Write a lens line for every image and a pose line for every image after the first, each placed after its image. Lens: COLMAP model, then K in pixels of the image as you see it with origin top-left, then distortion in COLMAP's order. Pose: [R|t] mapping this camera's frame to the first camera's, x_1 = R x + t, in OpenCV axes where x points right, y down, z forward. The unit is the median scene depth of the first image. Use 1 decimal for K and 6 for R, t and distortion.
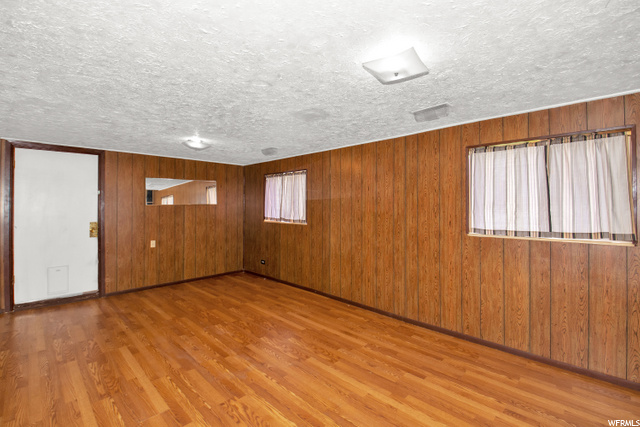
lens RADIAL K [[282.2, 0, 321.3], [0, 282.2, 199.9], [0, 0, 1]] dist [0.018654, -0.018102]
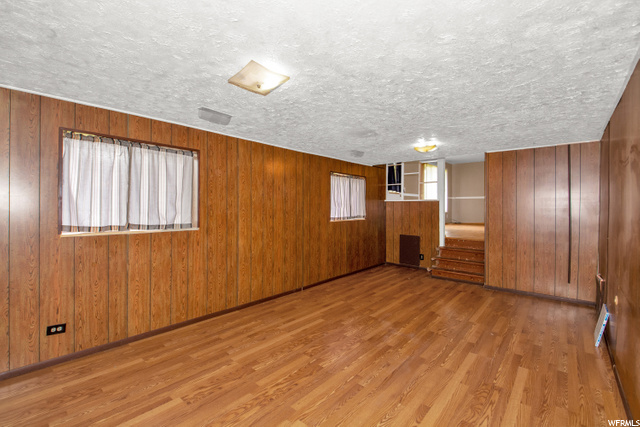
lens RADIAL K [[269.0, 0, 319.2], [0, 269.0, 206.1], [0, 0, 1]] dist [0.017359, -0.009712]
pose [[-0.021947, -0.002448, 0.999756, -0.926381], [-0.031493, 0.999502, 0.001756, 0.022412], [-0.999263, -0.031447, -0.022013, 0.898506]]
